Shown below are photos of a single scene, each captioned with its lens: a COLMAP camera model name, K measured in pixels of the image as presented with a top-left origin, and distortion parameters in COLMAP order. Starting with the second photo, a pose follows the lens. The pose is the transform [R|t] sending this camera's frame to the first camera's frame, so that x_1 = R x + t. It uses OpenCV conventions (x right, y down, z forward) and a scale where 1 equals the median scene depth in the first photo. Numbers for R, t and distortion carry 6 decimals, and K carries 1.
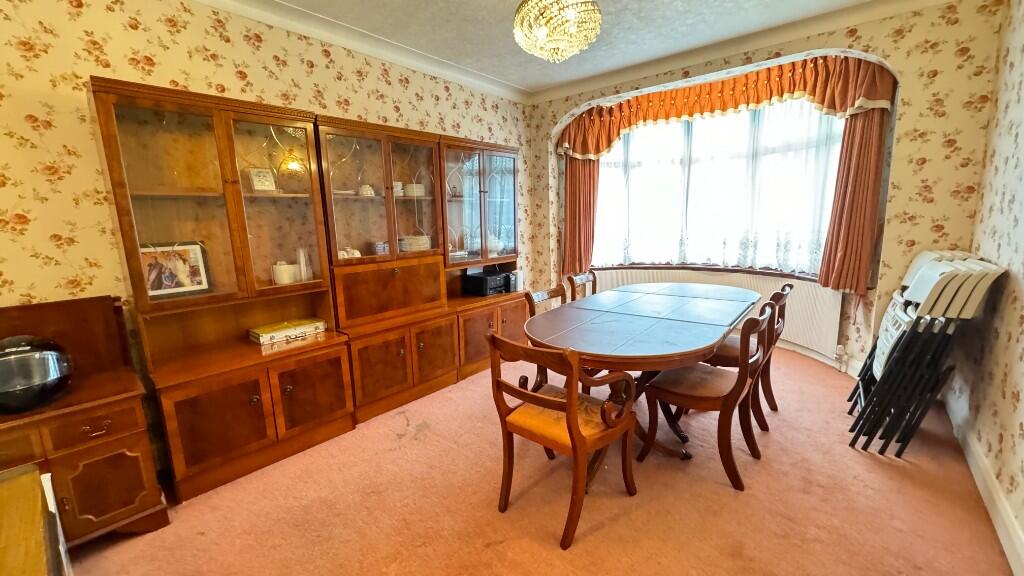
lens RADIAL K [[404.6, 0, 511.3], [0, 404.6, 288.4], [0, 0, 1]] dist [-0.000225, -0.000120]
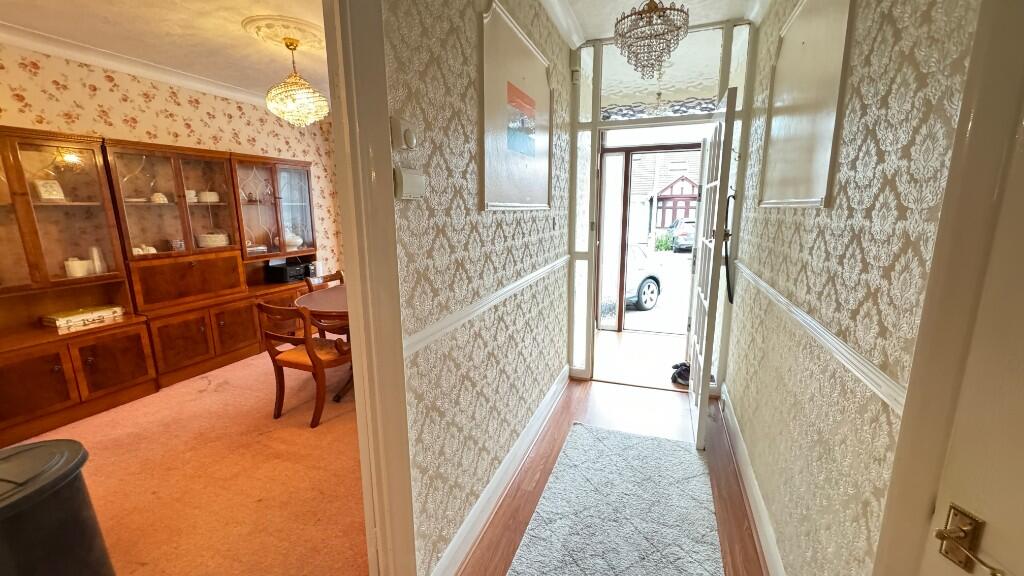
lens RADIAL K [[404.6, 0, 510.1], [0, 404.6, 288.2], [0, 0, 1]] dist [-0.000225, -0.000120]
pose [[0.941926, -0.042050, 0.333178, 0.237842], [0.033557, 0.998950, 0.031206, 0.028079], [-0.334140, -0.018213, 0.942347, -0.544132]]
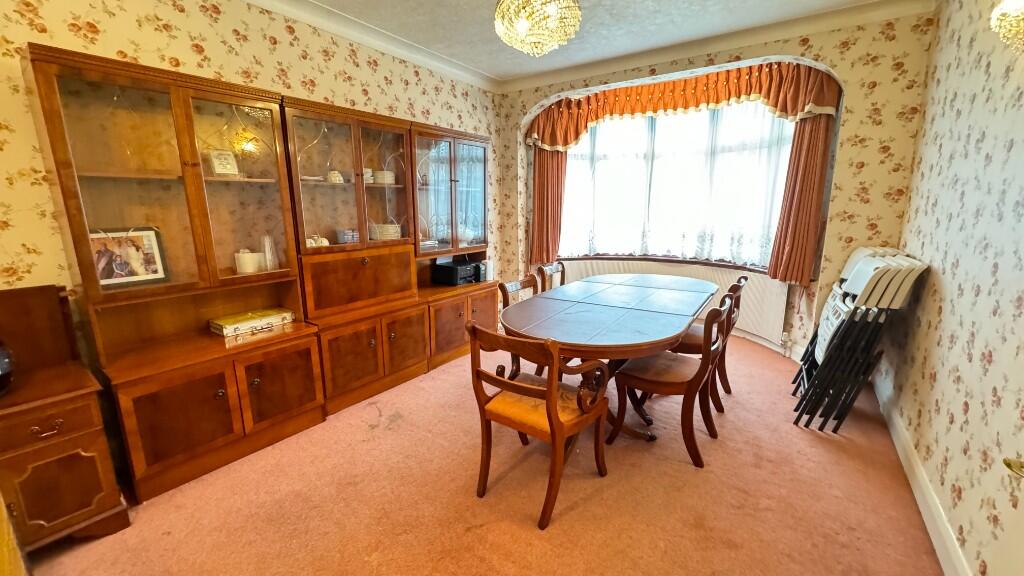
lens RADIAL K [[404.6, 0, 510.6], [0, 404.6, 288.2], [0, 0, 1]] dist [-0.000225, -0.000120]
pose [[0.995485, 0.003553, 0.094854, -0.033716], [-0.006241, 0.999587, 0.028060, -0.005653], [-0.094715, -0.028526, 0.995096, -0.011625]]
